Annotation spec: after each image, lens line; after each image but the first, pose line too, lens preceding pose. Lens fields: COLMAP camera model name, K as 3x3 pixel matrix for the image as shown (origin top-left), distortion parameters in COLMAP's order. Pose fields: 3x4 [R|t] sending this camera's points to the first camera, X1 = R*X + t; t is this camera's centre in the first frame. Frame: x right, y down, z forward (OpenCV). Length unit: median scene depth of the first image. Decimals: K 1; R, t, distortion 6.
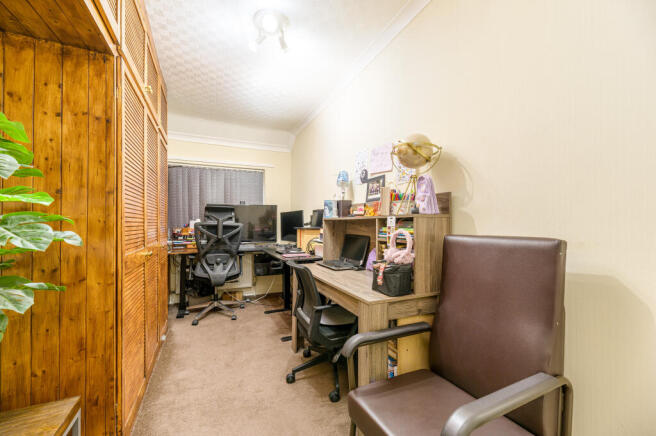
lens RADIAL K [[263.6, 0, 328.0], [0, 263.6, 218.0], [0, 0, 1]] dist [-0.001954, -0.000116]
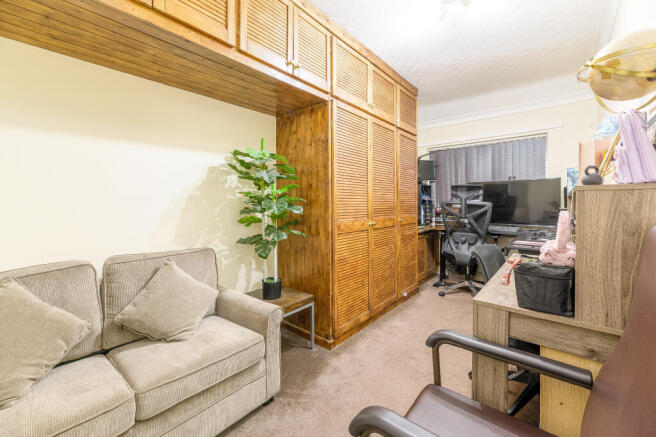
lens RADIAL K [[272.5, 0, 327.6], [0, 272.5, 201.3], [0, 0, 1]] dist [0.000882, 0.000085]
pose [[0.423574, -0.001942, -0.905859, 0.341734], [0.015458, 0.999868, 0.005084, 0.003849], [0.905730, -0.016156, 0.423548, 0.117140]]
